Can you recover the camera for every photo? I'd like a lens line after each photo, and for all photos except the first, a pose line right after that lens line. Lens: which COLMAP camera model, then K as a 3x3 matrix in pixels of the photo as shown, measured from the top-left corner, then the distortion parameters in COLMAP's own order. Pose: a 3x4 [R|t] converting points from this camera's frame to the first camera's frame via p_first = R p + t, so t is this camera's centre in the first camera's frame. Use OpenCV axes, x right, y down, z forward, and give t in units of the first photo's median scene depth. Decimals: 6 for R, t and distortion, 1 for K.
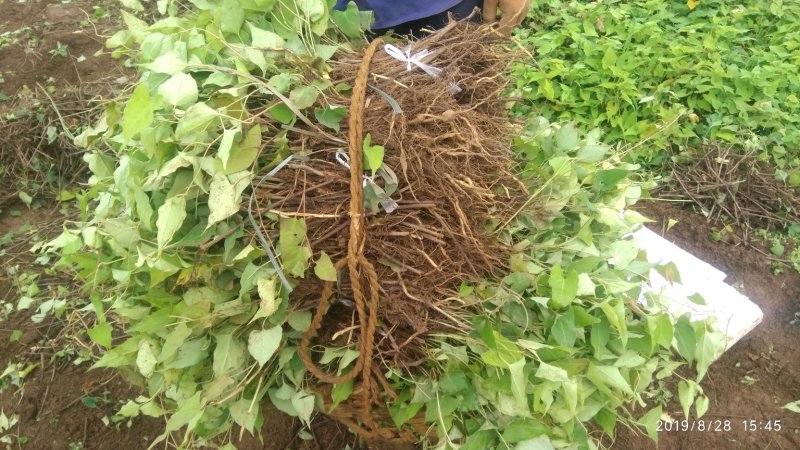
lens RADIAL K [[624.6, 0, 400.0], [0, 624.6, 225.0], [0, 0, 1]] dist [0.090149, -0.147658]
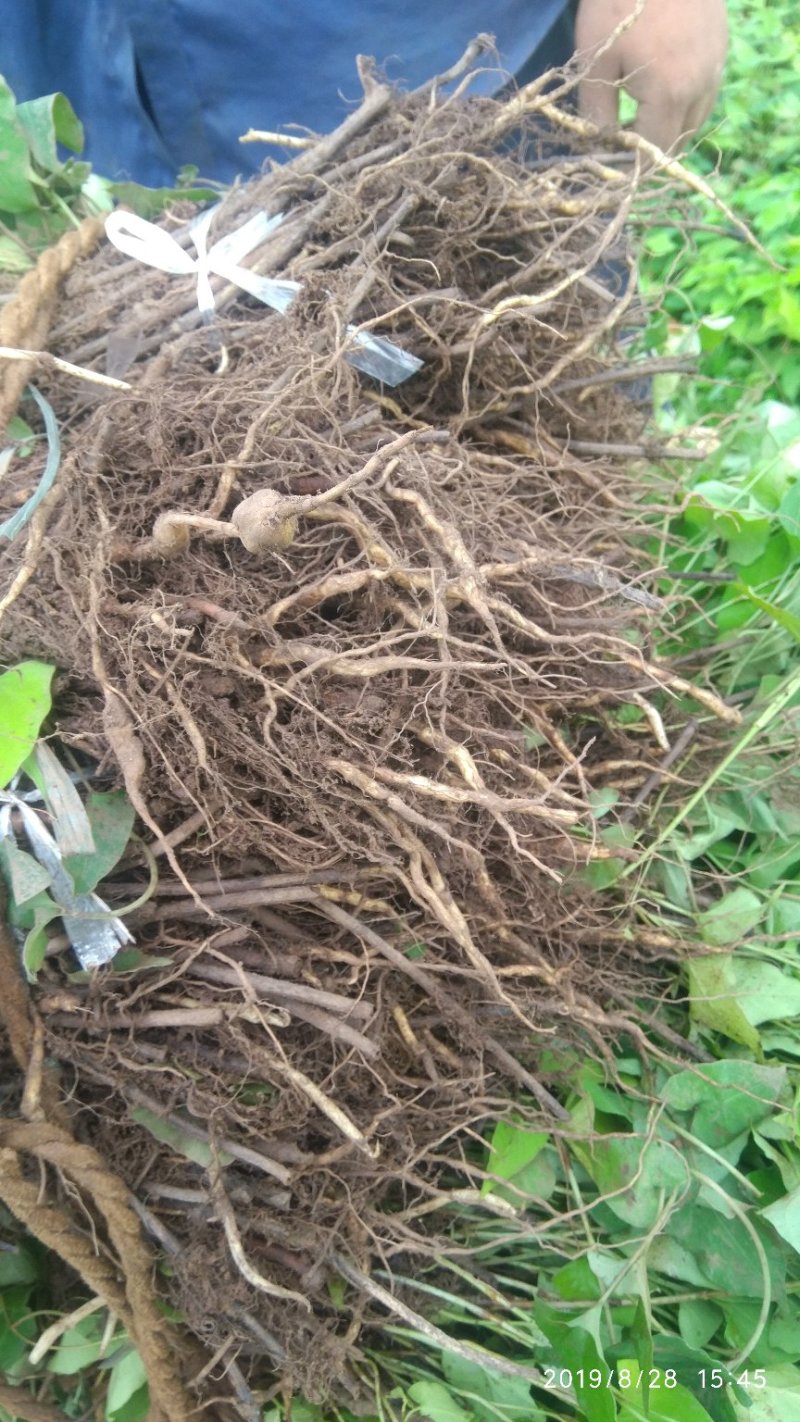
lens RADIAL K [[1125.3, 0, 400.0], [0, 1125.3, 711.0], [0, 0, 1]] dist [0.110194, -0.236047]
pose [[0.988850, -0.088743, -0.119584, 0.127478], [0.099044, 0.991604, 0.083138, -0.115954], [0.111202, -0.094055, 0.989337, 0.537525]]
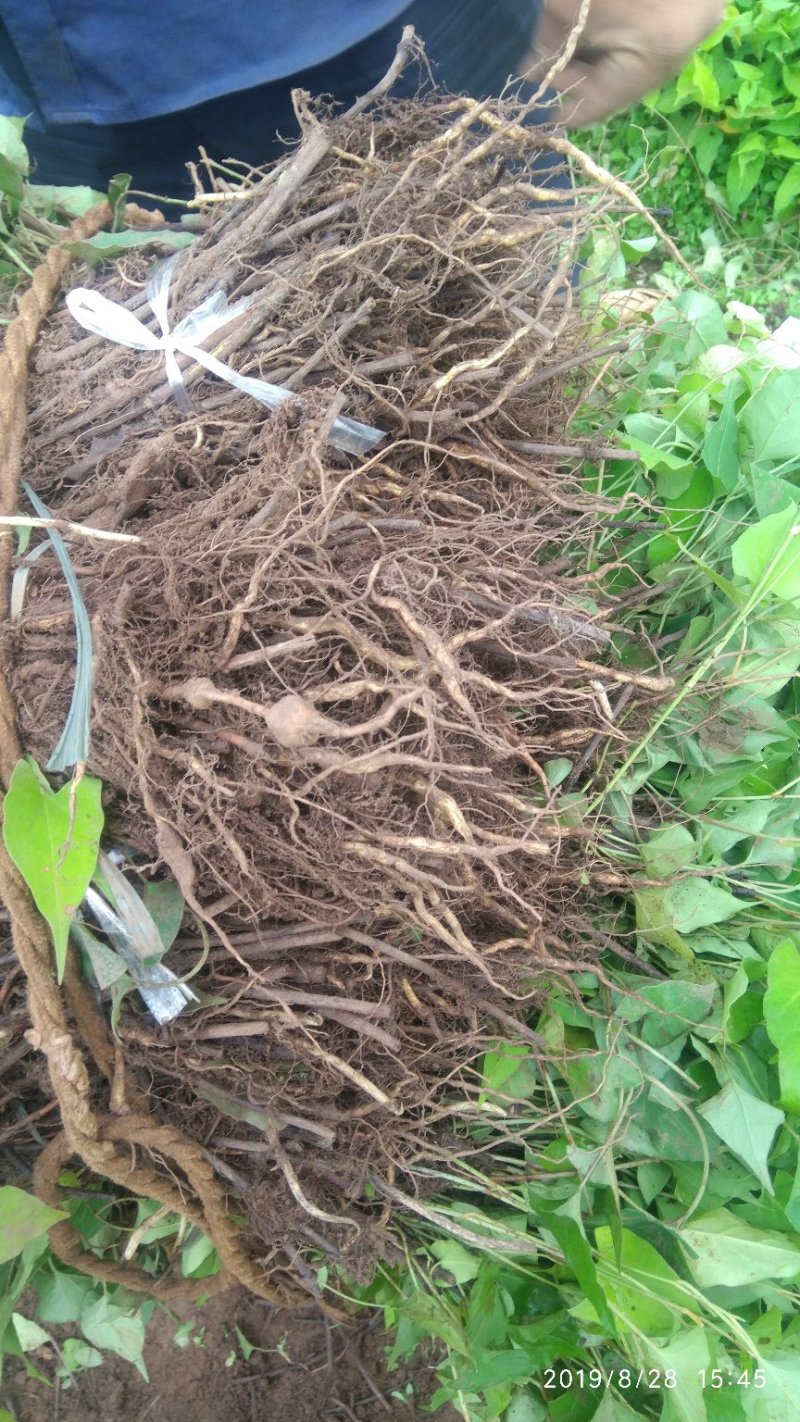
lens RADIAL K [[1110.1, 0, 400.0], [0, 1110.1, 711.0], [0, 0, 1]] dist [0.090149, -0.147658]
pose [[0.986403, -0.143133, -0.080764, 0.122797], [0.161360, 0.936720, 0.310673, -0.244347], [0.031186, -0.319481, 0.947079, 0.505815]]
